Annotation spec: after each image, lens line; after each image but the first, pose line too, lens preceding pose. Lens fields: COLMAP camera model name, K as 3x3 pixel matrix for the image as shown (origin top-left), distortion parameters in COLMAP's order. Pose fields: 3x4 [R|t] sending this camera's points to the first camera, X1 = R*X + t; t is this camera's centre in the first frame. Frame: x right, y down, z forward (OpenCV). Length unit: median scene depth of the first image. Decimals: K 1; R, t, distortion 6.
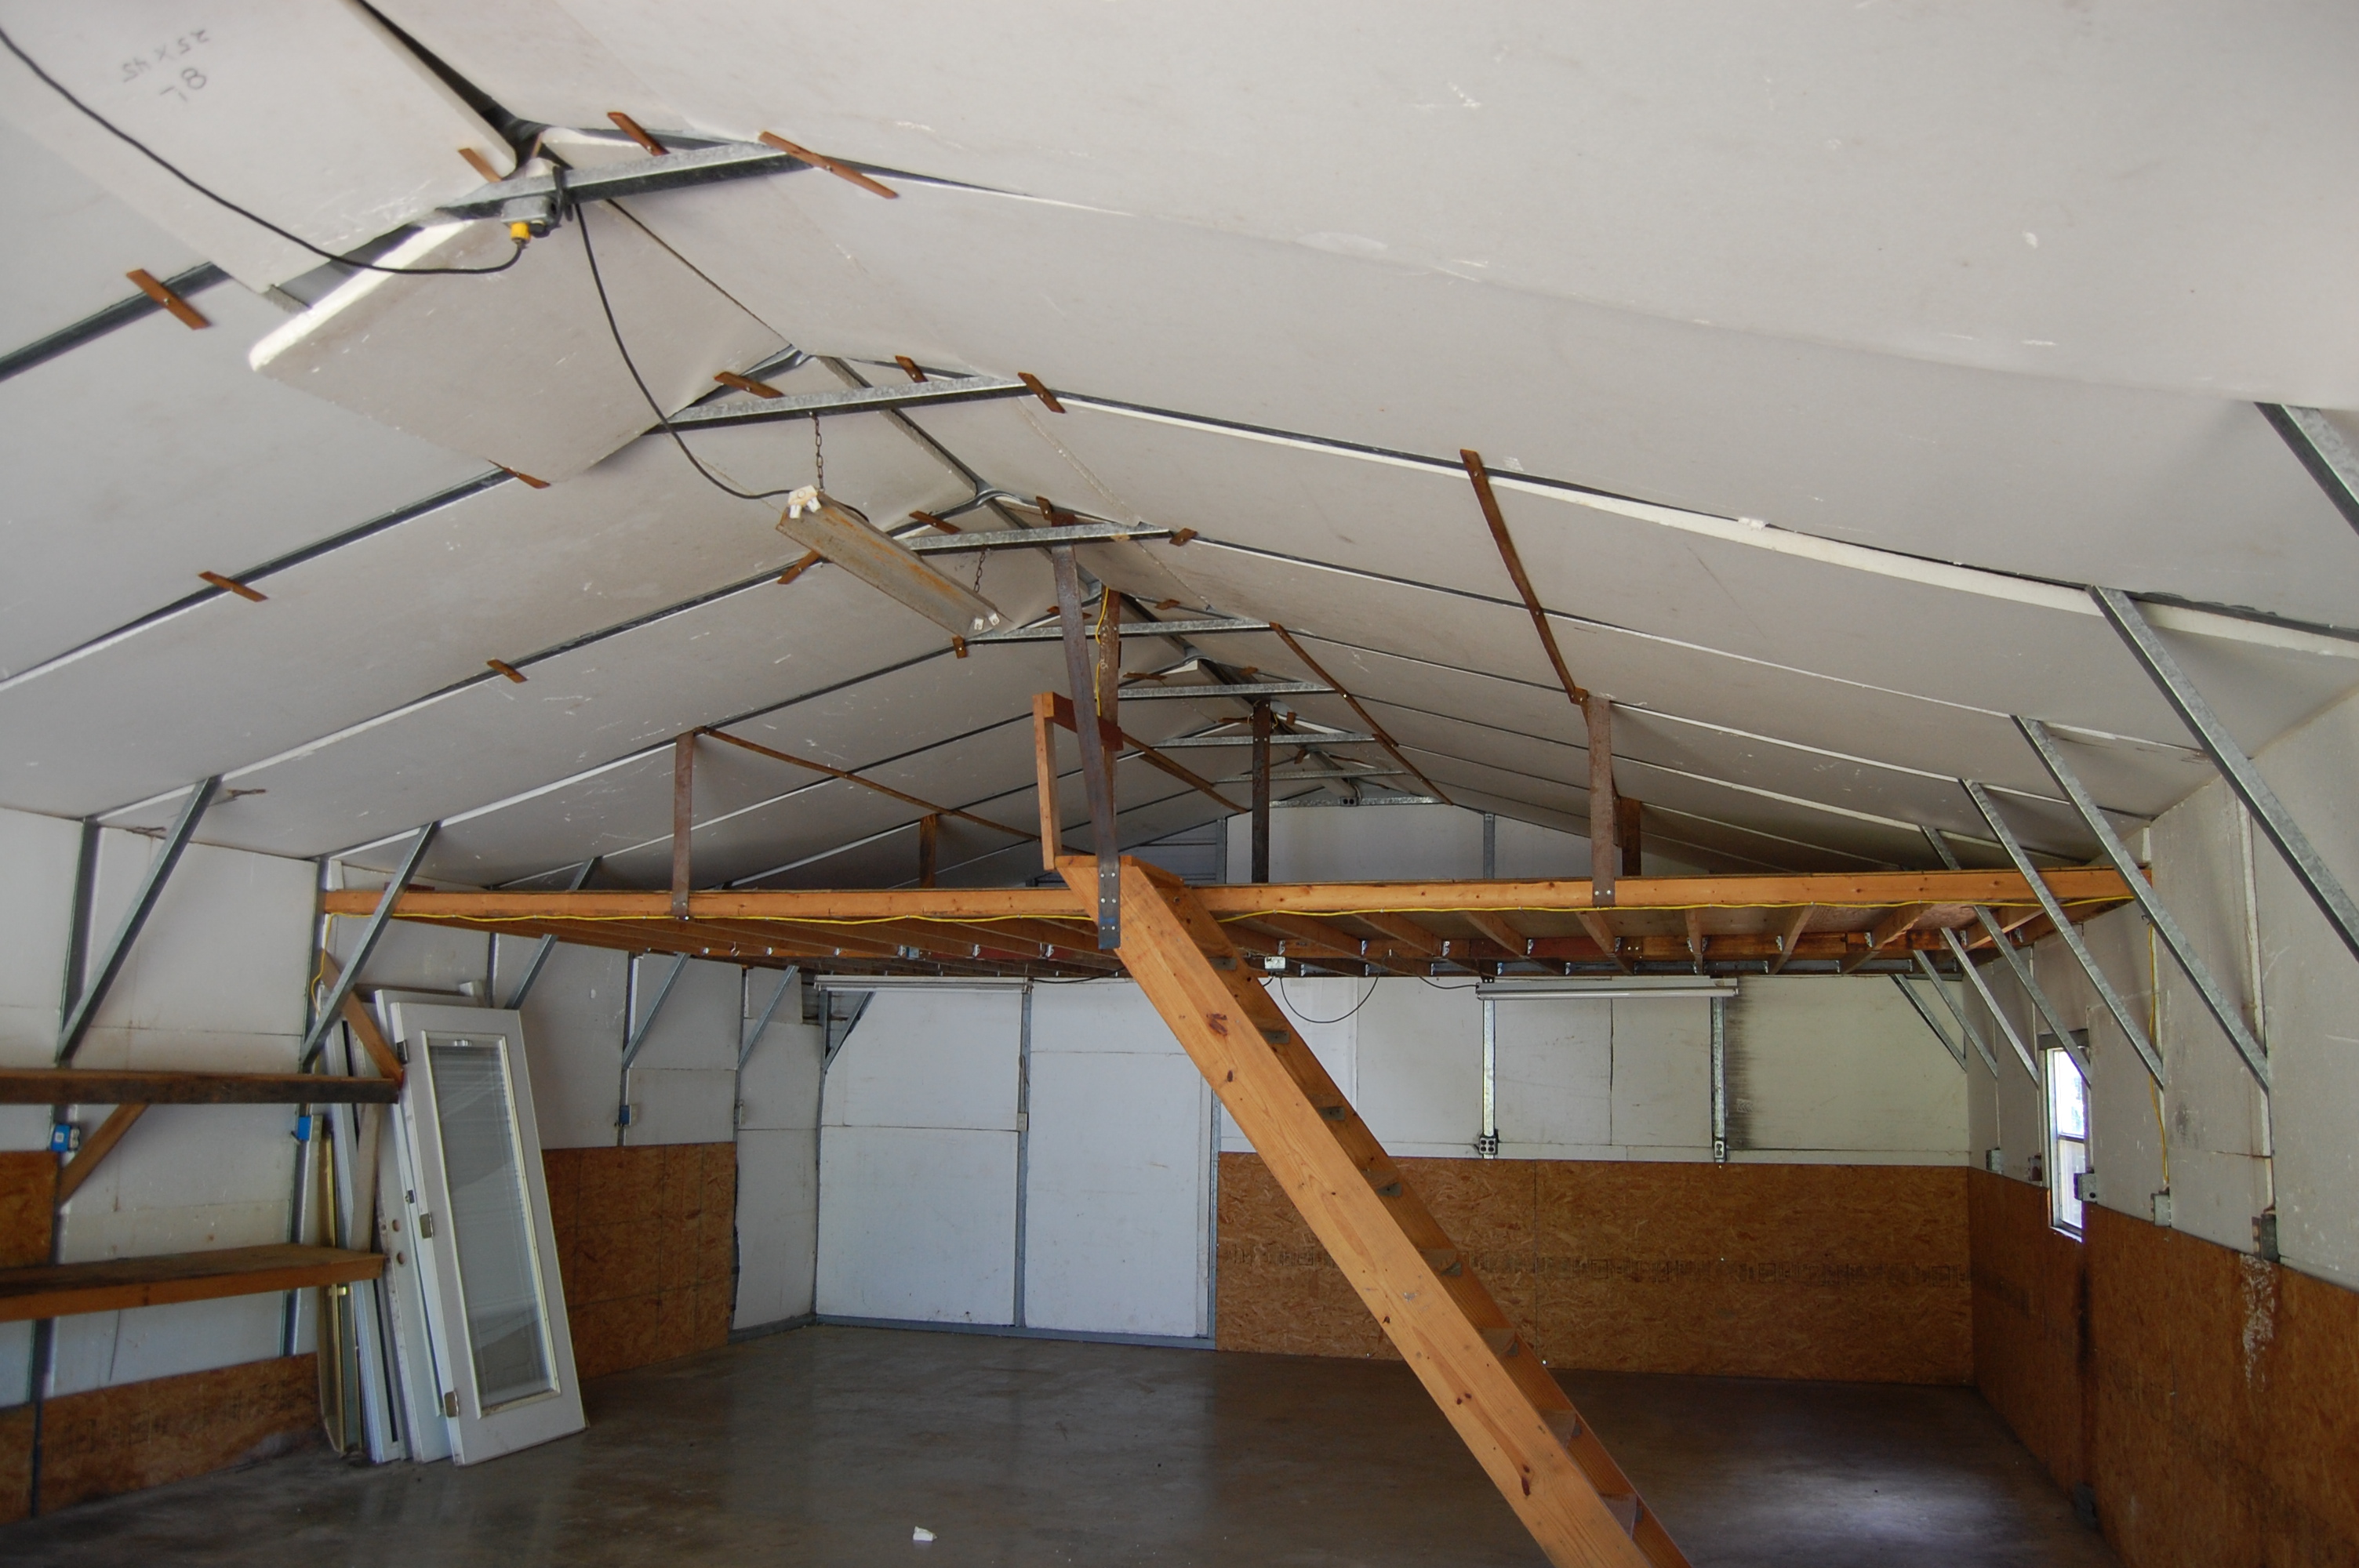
lens RADIAL K [[1837.5, 0, 1188.1], [0, 1837.5, 782.5], [0, 0, 1]] dist [-0.100828, 0.047065]
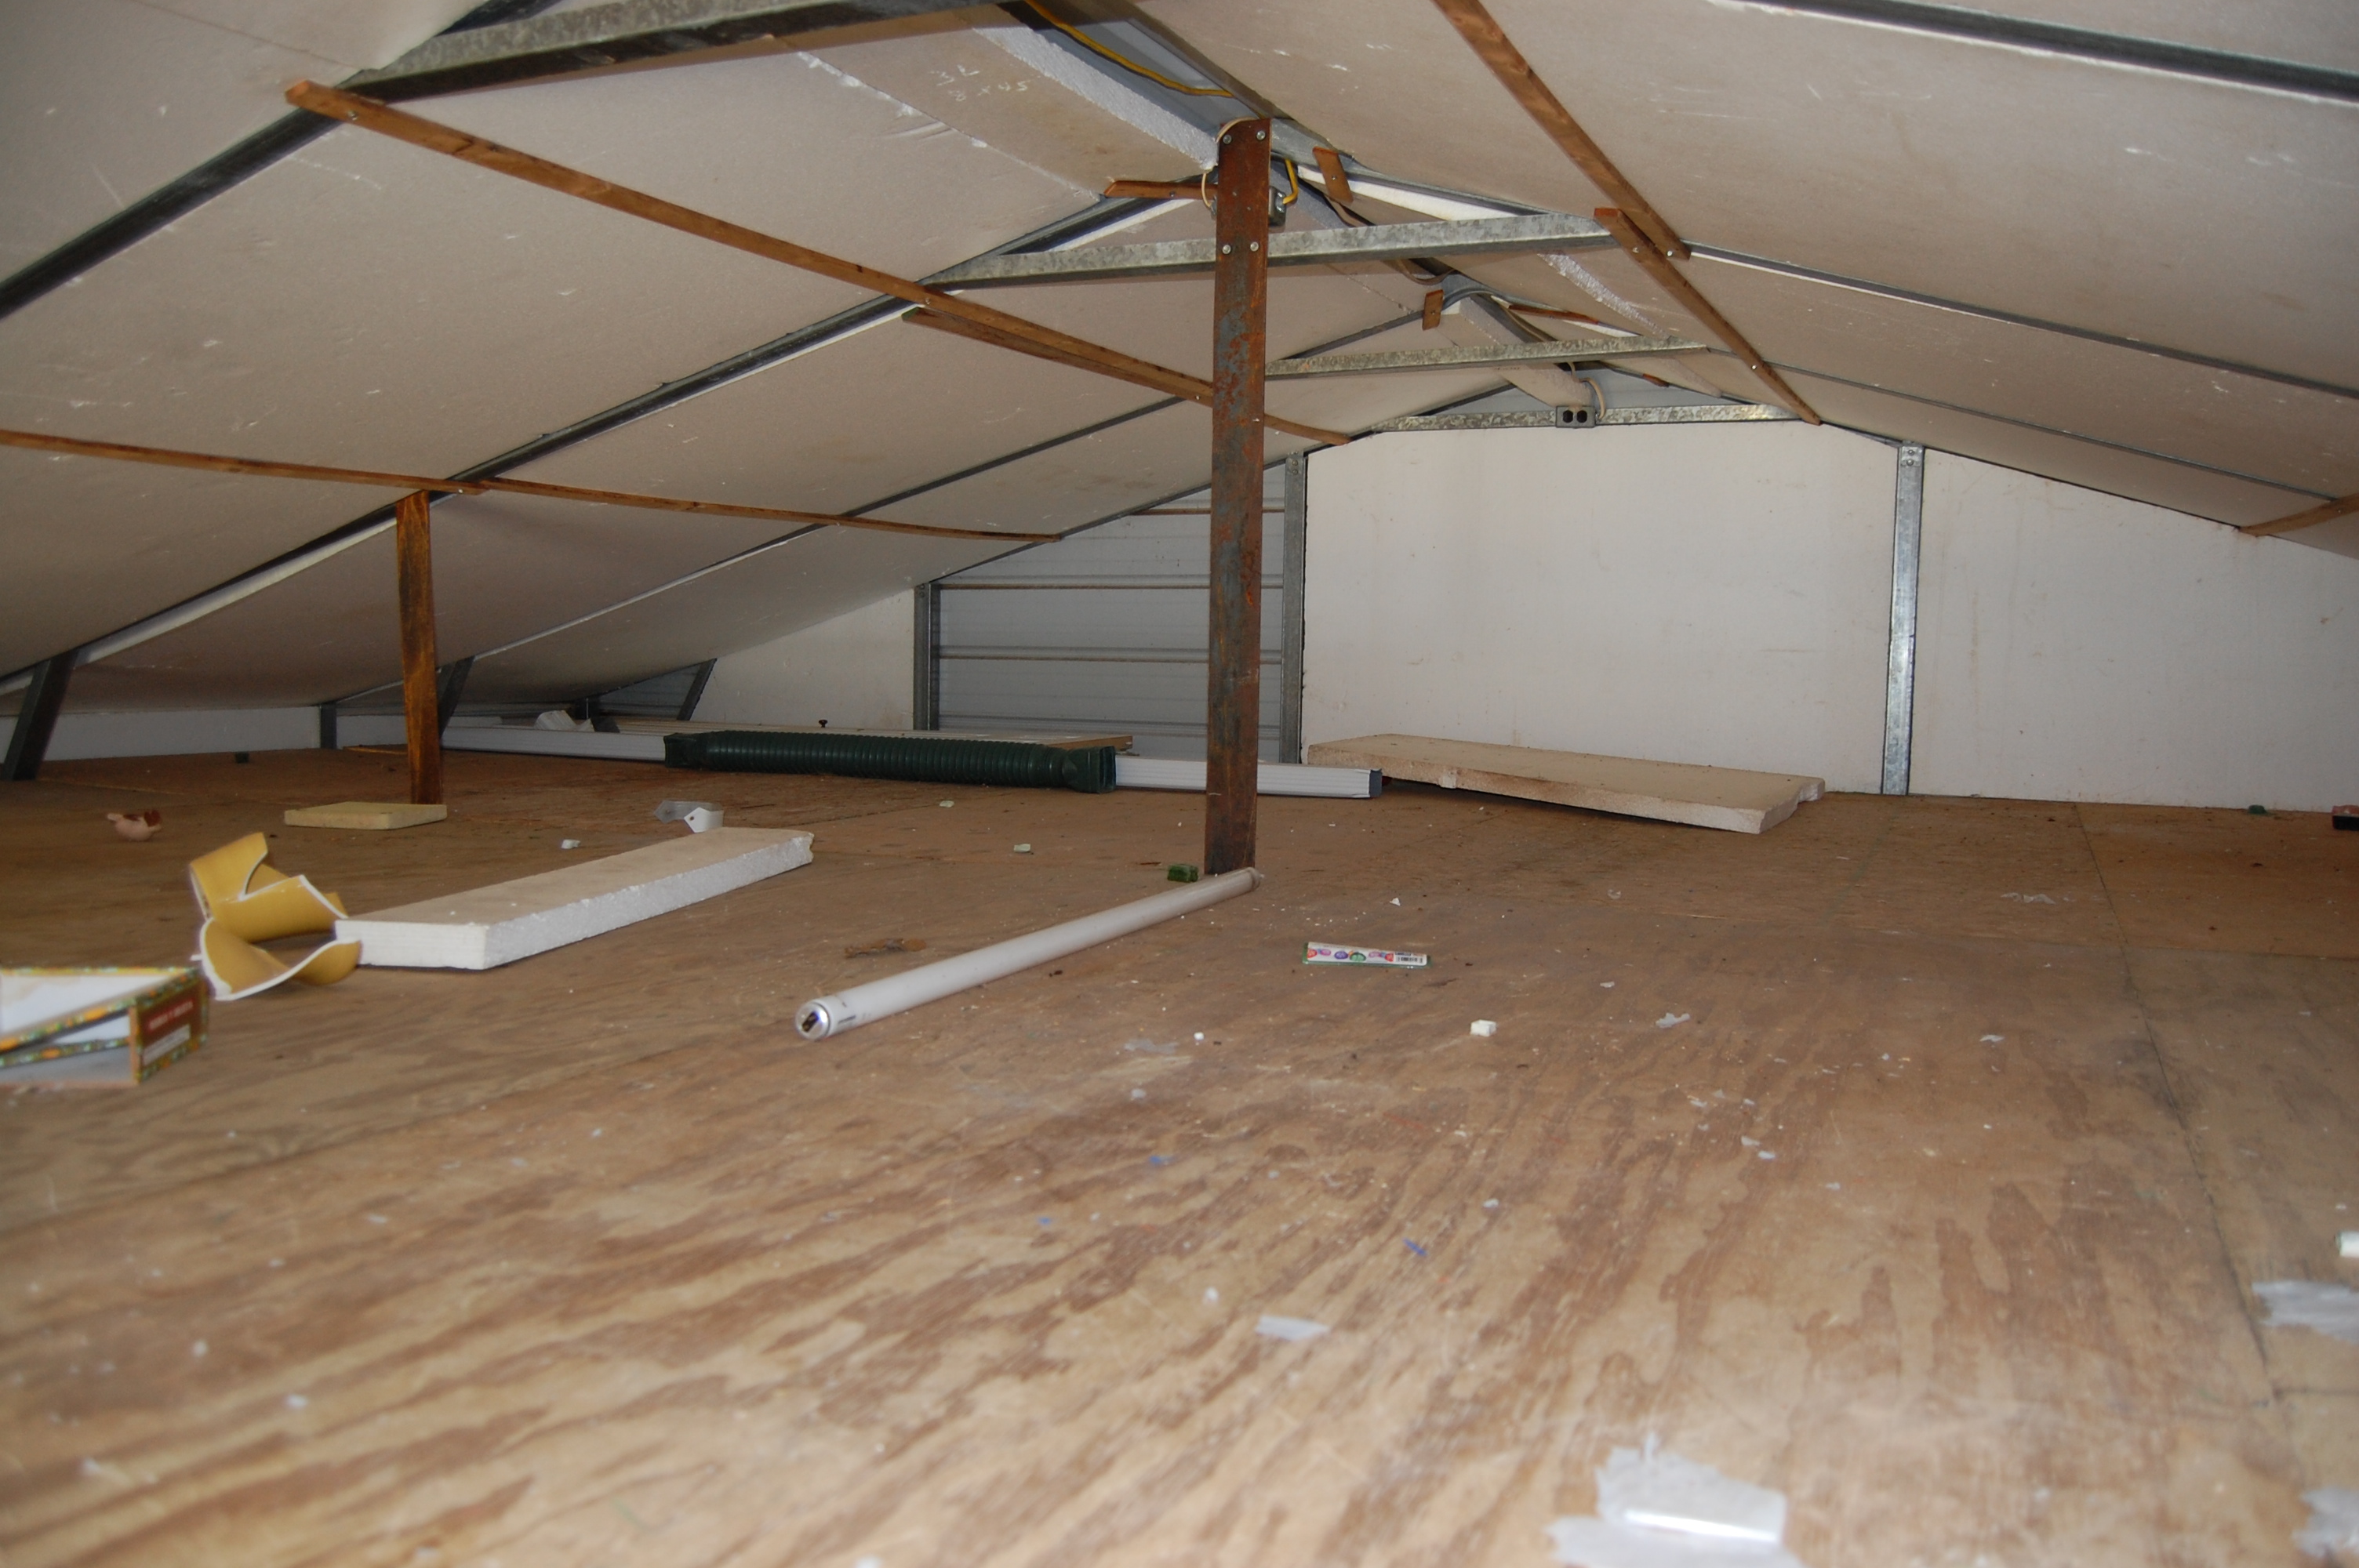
lens RADIAL K [[1837.5, 0, 1188.1], [0, 1837.5, 782.5], [0, 0, 1]] dist [-0.100828, 0.047065]
pose [[0.987344, 0.015209, -0.157860, 0.097515], [0.020282, 0.975108, 0.220800, -0.003477], [0.157289, -0.221207, 0.962459, 0.813974]]
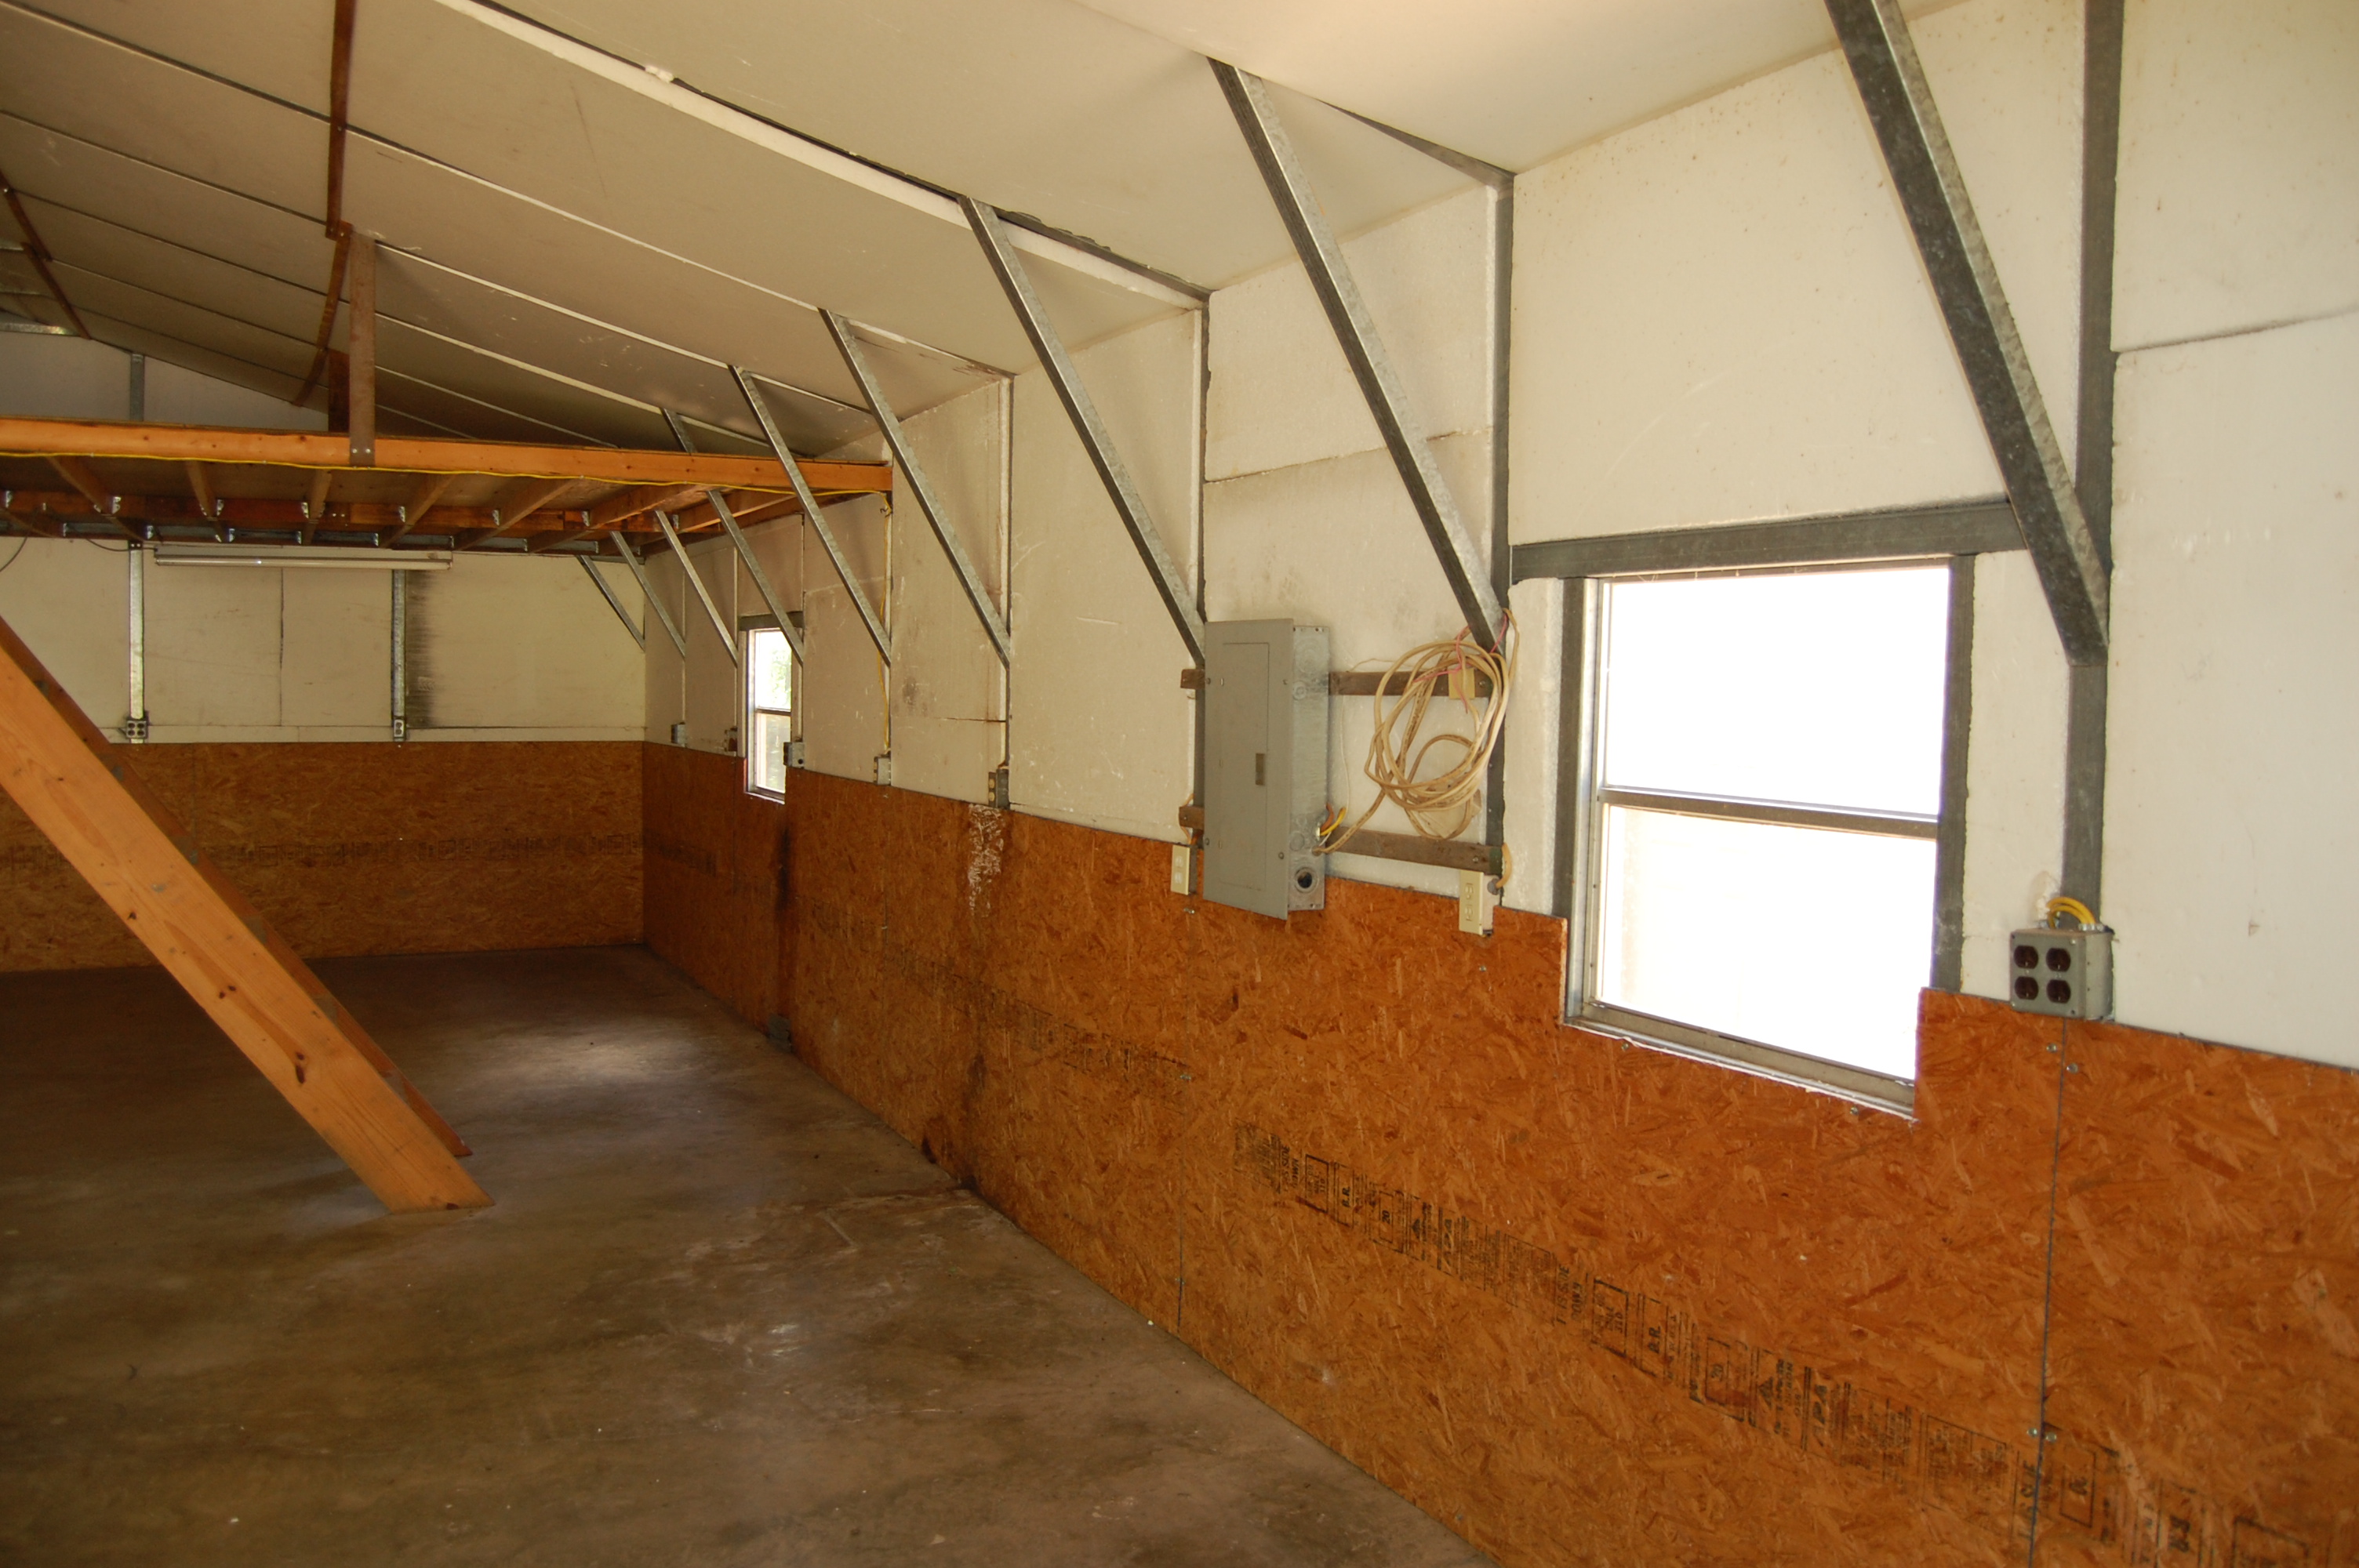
lens RADIAL K [[1837.5, 0, 1188.1], [0, 1837.5, 782.5], [0, 0, 1]] dist [-0.100828, 0.047065]
pose [[0.734241, -0.043332, 0.677505, -0.073820], [-0.110707, 0.976960, 0.182463, 0.009757], [-0.669802, -0.208976, 0.712527, 0.029041]]
